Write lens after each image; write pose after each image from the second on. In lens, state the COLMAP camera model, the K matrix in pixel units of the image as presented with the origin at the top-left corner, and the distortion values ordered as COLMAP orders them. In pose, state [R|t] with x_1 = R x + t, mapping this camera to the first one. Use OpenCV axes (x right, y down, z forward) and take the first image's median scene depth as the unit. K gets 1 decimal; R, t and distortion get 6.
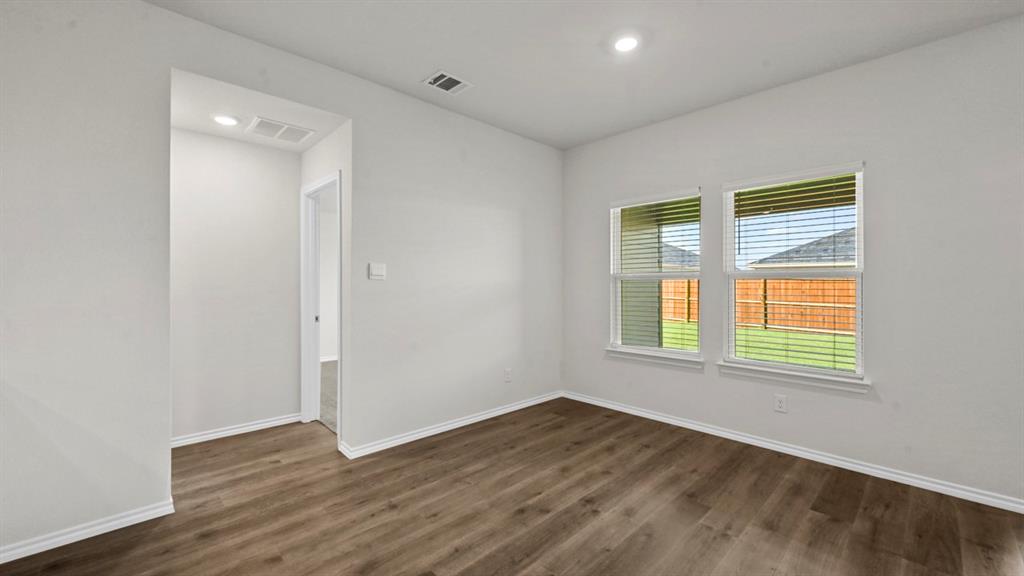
lens RADIAL K [[412.3, 0, 520.3], [0, 412.3, 286.4], [0, 0, 1]] dist [-0.000889, -0.000192]
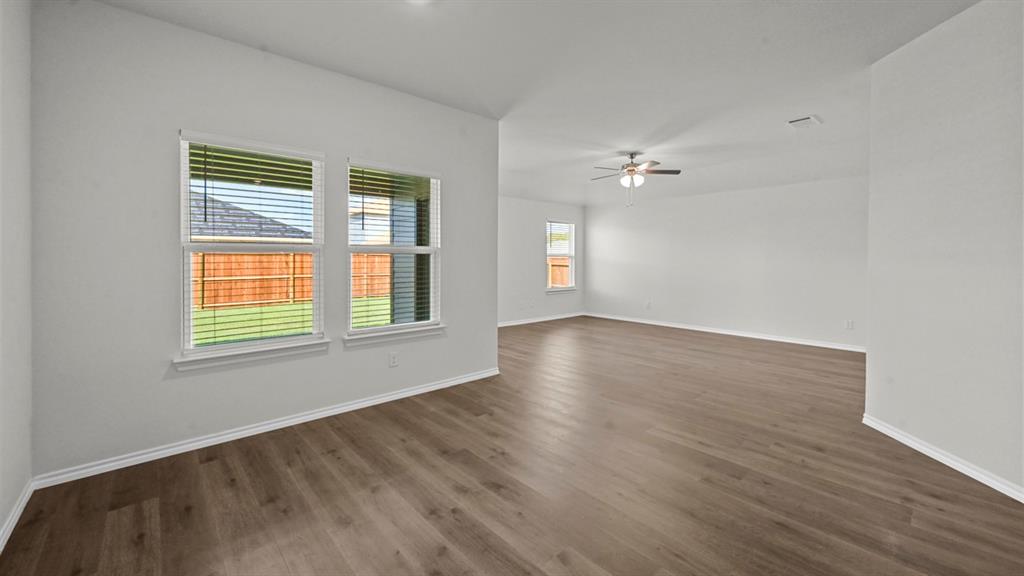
lens RADIAL K [[398.5, 0, 514.5], [0, 398.5, 261.2], [0, 0, 1]] dist [0.000833, 0.000131]
pose [[0.041496, -0.006236, 0.999119, -0.482901], [0.002737, 0.999977, 0.006128, -0.002976], [-0.999135, 0.002480, 0.041512, 0.591600]]
